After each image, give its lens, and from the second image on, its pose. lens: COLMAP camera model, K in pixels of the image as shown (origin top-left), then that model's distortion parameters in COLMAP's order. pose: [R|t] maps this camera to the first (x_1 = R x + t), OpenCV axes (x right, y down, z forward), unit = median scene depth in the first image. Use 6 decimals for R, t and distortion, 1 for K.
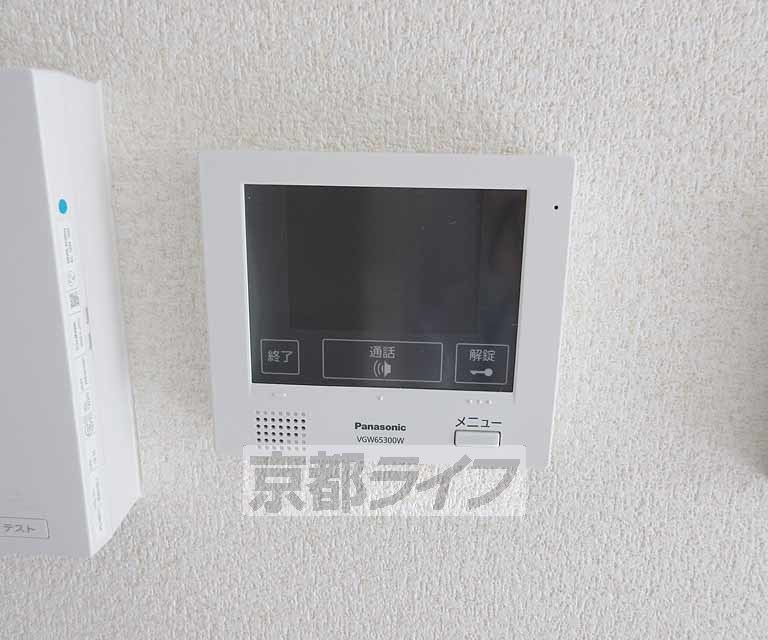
lens RADIAL K [[613.7, 0, 384.1], [0, 613.7, 344.3], [0, 0, 1]] dist [-0.002839, 0.000431]
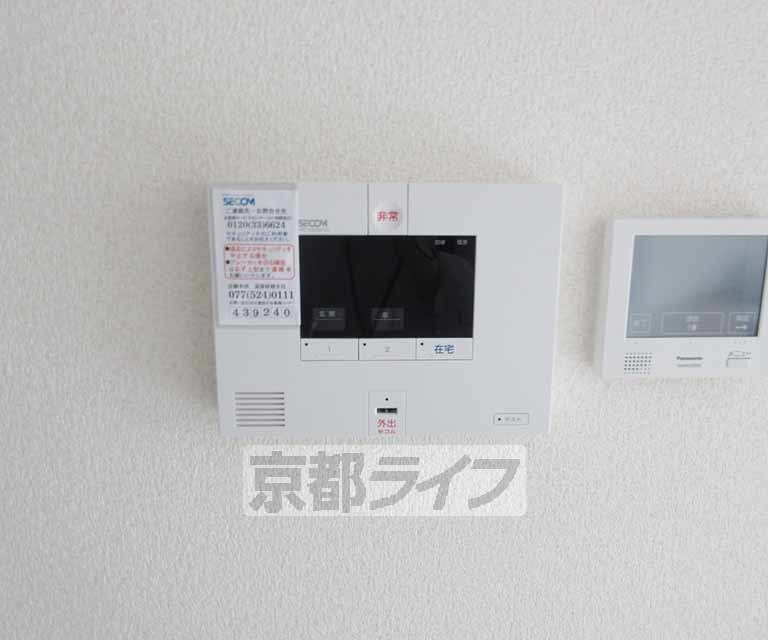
lens RADIAL K [[638.9, 0, 384.0], [0, 638.9, 320.0], [0, 0, 1]] dist [-0.005648, -0.003974]
pose [[0.995815, -0.036063, 0.083970, -1.104959], [0.040772, 0.997650, -0.055057, 0.084793], [-0.081787, 0.058250, 0.994946, -0.892894]]
